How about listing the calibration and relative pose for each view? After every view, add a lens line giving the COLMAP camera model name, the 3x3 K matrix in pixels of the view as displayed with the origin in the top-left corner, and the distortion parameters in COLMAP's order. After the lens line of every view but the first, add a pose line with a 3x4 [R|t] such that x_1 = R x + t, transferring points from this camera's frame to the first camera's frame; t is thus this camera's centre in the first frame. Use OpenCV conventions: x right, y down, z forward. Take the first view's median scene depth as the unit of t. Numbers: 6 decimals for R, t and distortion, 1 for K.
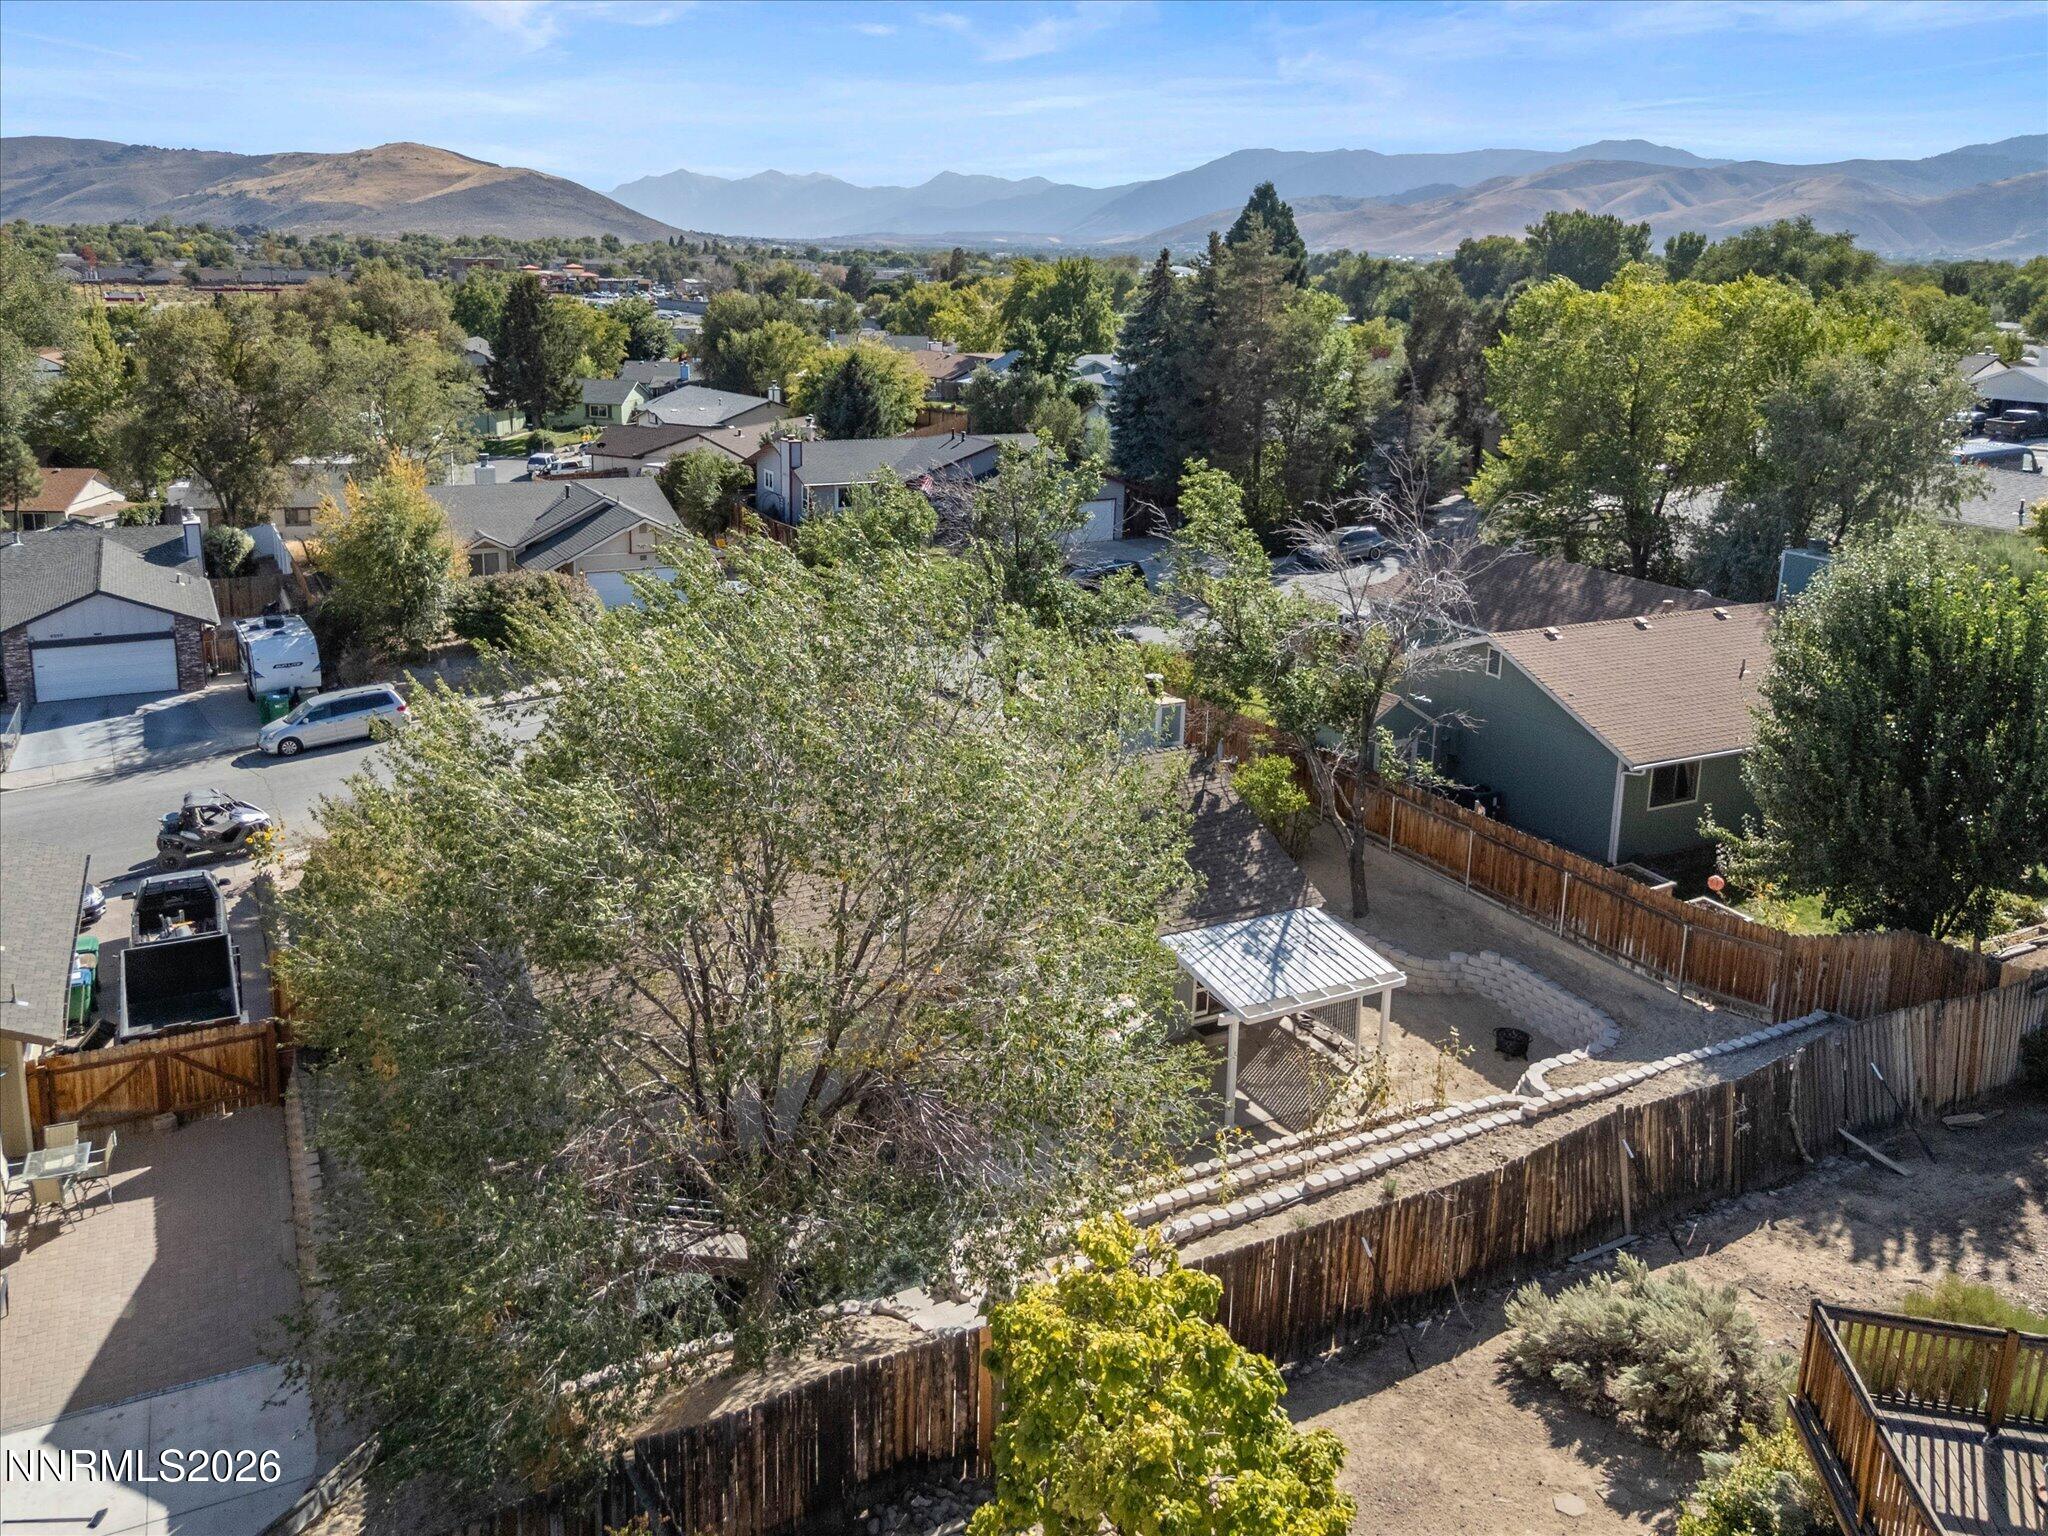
lens RADIAL K [[1645.6, 0, 1026.6], [0, 1645.6, 743.1], [0, 0, 1]] dist [0.049316, -0.067535]
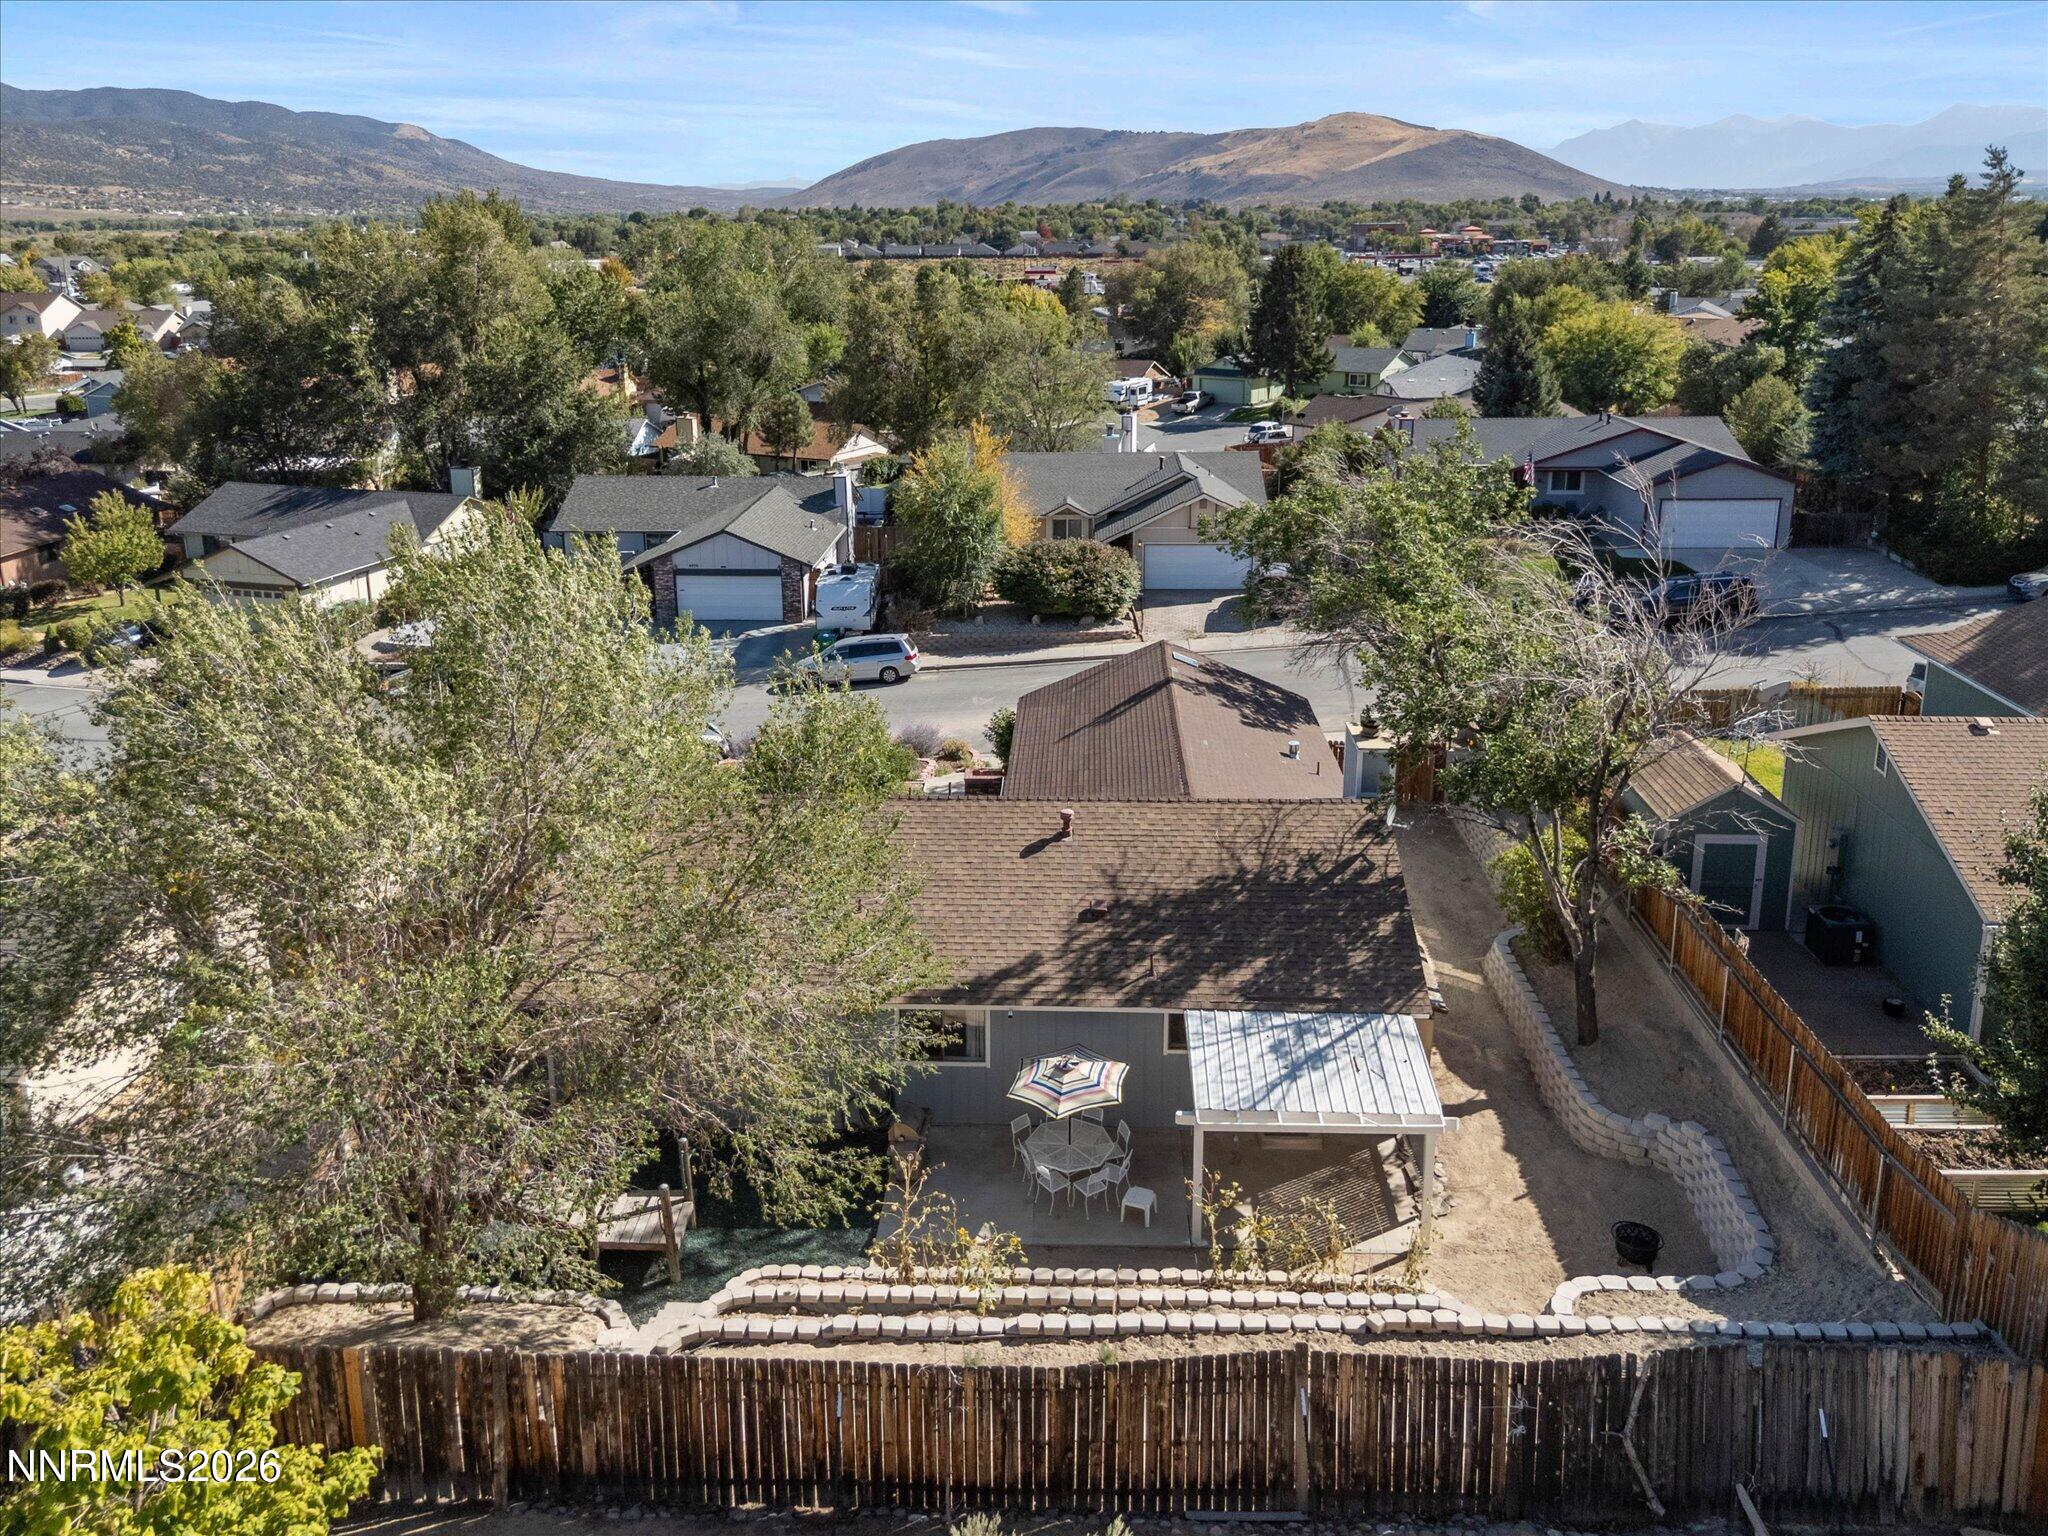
lens RADIAL K [[1638.9, 0, 1024.0], [0, 1638.9, 768.0], [0, 0, 1]] dist [0.017536, -0.008318]
pose [[0.845806, 0.142421, -0.514129, 0.163487], [-0.122924, 0.989803, 0.071966, -0.023309], [0.519136, 0.002329, 0.854688, 0.076748]]
